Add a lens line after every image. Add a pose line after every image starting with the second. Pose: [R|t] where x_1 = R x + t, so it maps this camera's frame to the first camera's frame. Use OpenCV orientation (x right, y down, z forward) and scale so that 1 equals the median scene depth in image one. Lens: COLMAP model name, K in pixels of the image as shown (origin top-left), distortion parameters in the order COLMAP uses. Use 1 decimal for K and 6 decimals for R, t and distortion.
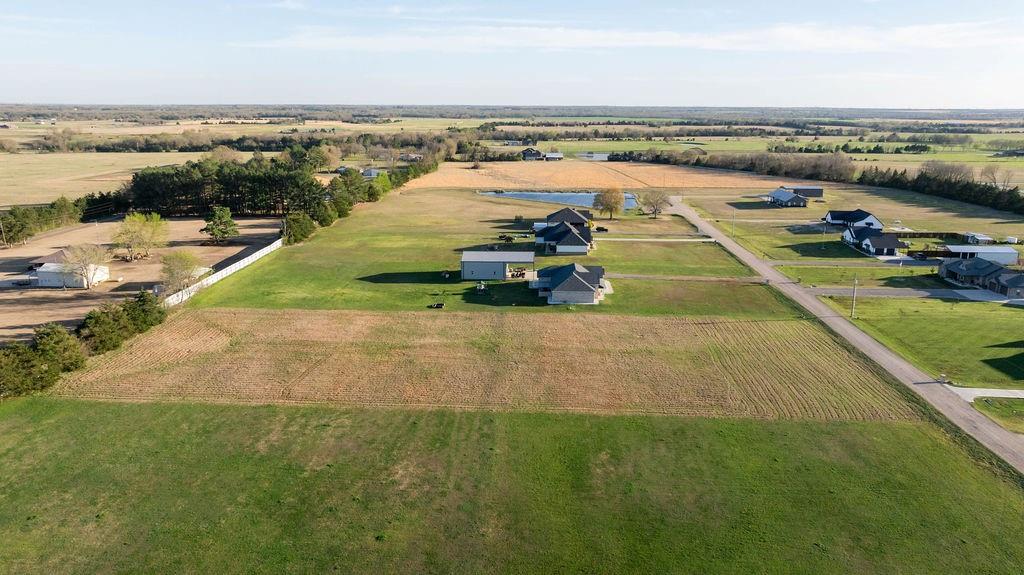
lens RADIAL K [[709.8, 0, 514.9], [0, 709.8, 294.2], [0, 0, 1]] dist [-0.017932, -0.000112]
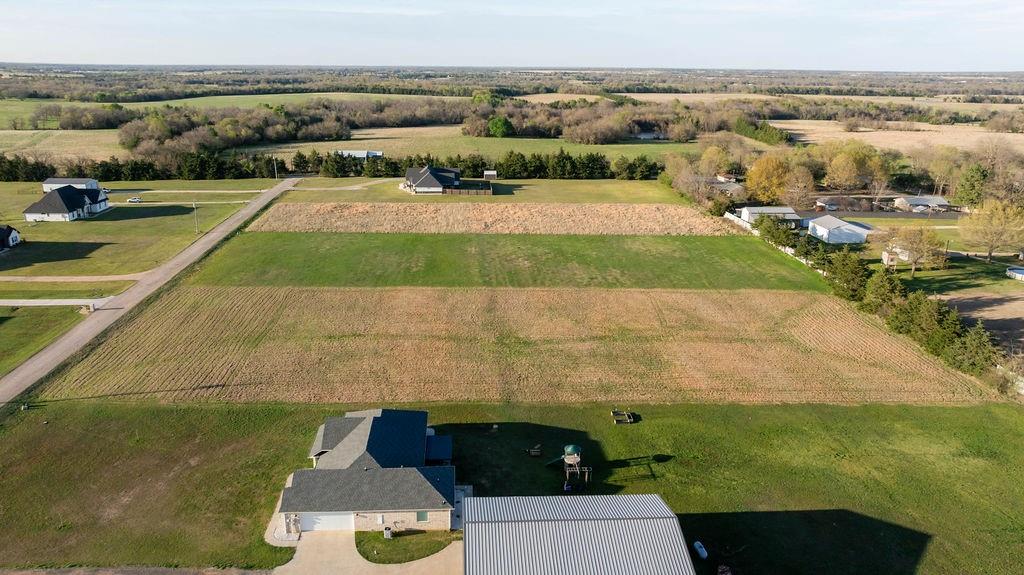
lens RADIAL K [[709.8, 0, 509.0], [0, 709.8, 288.1], [0, 0, 1]] dist [-0.017932, -0.000112]
pose [[-0.994002, 0.012824, -0.108607, 0.052310], [-0.047609, 0.843313, 0.535309, -0.410346], [0.098455, 0.537269, -0.837645, 1.514811]]
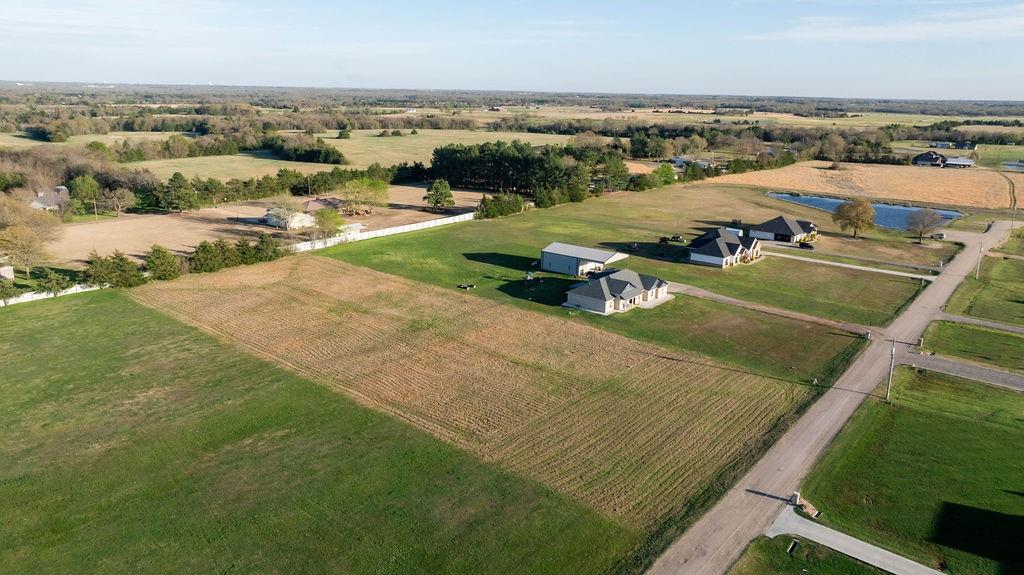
lens RADIAL K [[709.8, 0, 512.7], [0, 709.8, 283.2], [0, 0, 1]] dist [-0.017932, -0.000112]
pose [[0.798072, 0.165326, -0.579438, 0.571204], [-0.167214, 0.984620, 0.050626, -0.054655], [0.578896, 0.056487, 0.813442, 0.214870]]
